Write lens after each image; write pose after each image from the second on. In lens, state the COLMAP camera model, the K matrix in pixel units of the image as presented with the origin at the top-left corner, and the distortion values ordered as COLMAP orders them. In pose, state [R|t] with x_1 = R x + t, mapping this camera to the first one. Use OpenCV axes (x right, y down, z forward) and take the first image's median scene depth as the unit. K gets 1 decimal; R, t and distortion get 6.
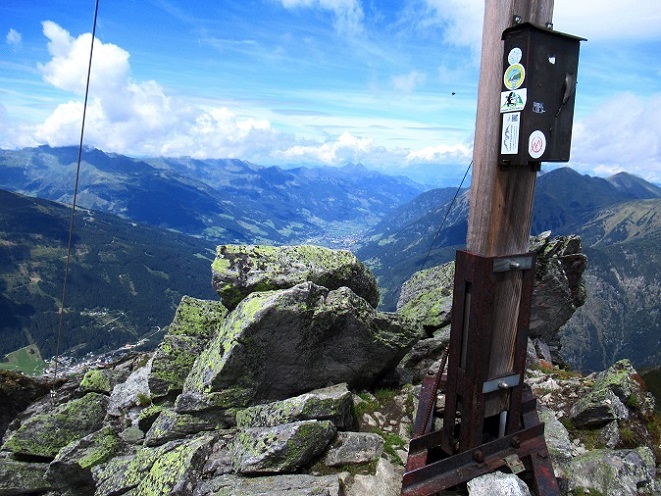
lens RADIAL K [[495.3, 0, 327.0], [0, 495.3, 249.3], [0, 0, 1]] dist [-0.000407, 0.001902]
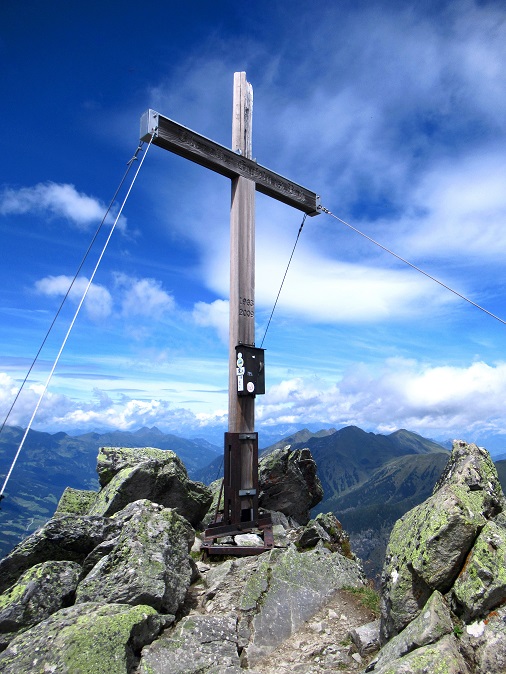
lens RADIAL K [[517.0, 0, 253.0], [0, 517.0, 337.0], [0, 0, 1]] dist [0.001344, -0.003664]
pose [[0.967891, 0.015783, 0.250875, -0.165331], [0.070215, 0.941325, -0.330116, 0.286179], [-0.241366, 0.337131, 0.909992, -1.024194]]
